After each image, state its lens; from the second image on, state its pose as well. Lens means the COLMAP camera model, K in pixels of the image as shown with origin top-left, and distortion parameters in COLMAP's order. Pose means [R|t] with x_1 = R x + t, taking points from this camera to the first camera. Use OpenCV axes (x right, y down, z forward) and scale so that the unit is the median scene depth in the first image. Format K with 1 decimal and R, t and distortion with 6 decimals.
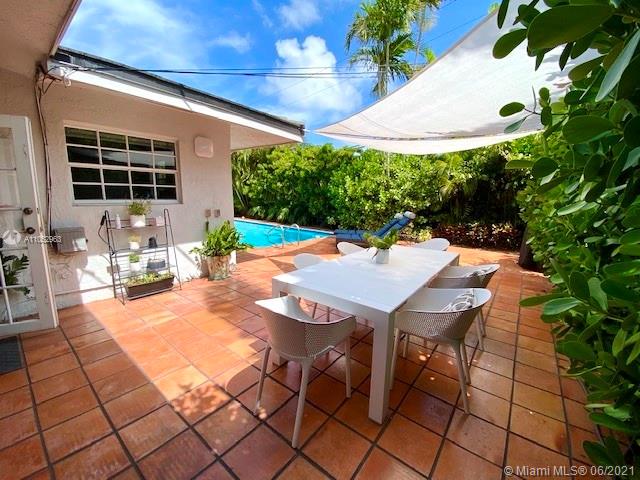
lens RADIAL K [[256.9, 0, 321.2], [0, 256.9, 241.0], [0, 0, 1]] dist [-0.014416, -0.003851]
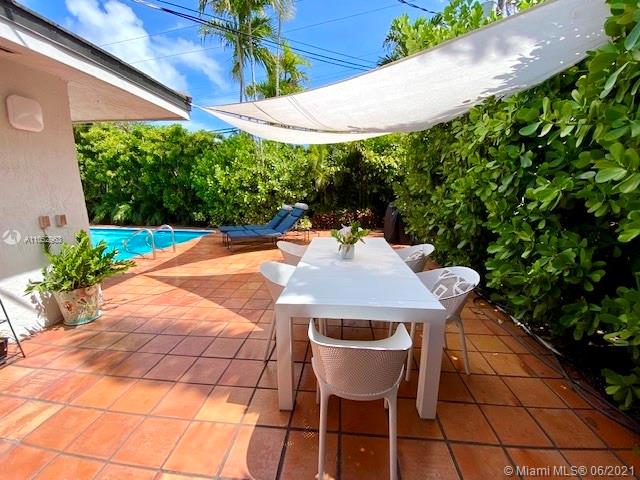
lens RADIAL K [[256.9, 0, 323.8], [0, 256.9, 241.6], [0, 0, 1]] dist [-0.014416, -0.003851]
pose [[0.834221, -0.124292, 0.537240, -0.102220], [0.102726, 0.992240, 0.070045, -0.016888], [-0.541777, -0.003245, 0.840516, 0.067984]]
